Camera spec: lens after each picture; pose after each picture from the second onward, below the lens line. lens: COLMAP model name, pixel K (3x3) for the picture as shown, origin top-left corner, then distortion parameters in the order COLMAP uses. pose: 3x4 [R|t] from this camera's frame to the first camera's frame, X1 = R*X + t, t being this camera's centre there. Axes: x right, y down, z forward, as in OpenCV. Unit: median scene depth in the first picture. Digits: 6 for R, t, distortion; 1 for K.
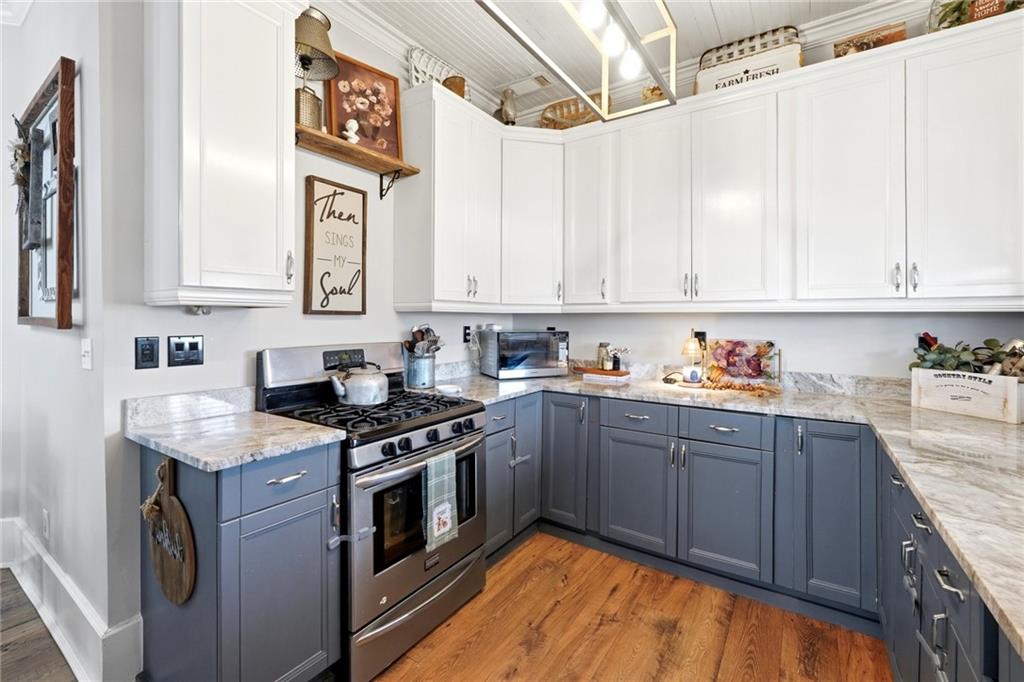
lens RADIAL K [[437.3, 0, 509.4], [0, 437.3, 320.0], [0, 0, 1]] dist [-0.010757, 0.000115]
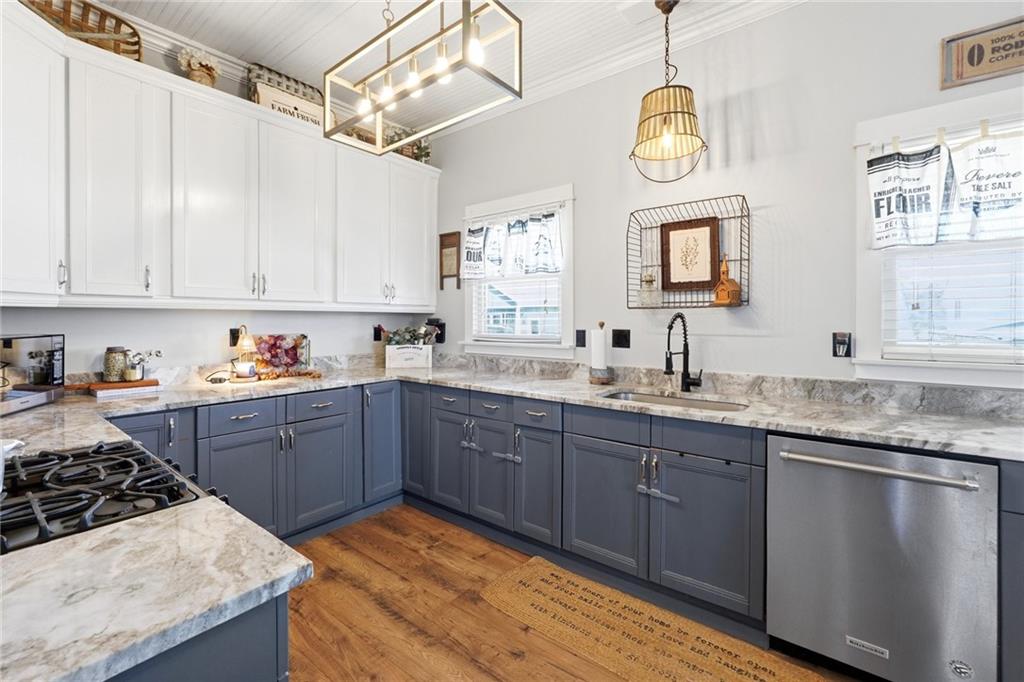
lens RADIAL K [[437.3, 0, 509.4], [0, 437.3, 320.0], [0, 0, 1]] dist [-0.010757, 0.000115]
pose [[0.074881, -0.009467, 0.997148, -0.597823], [-0.002962, 0.999948, 0.009716, -0.005449], [-0.997188, -0.003681, 0.074849, 0.319960]]
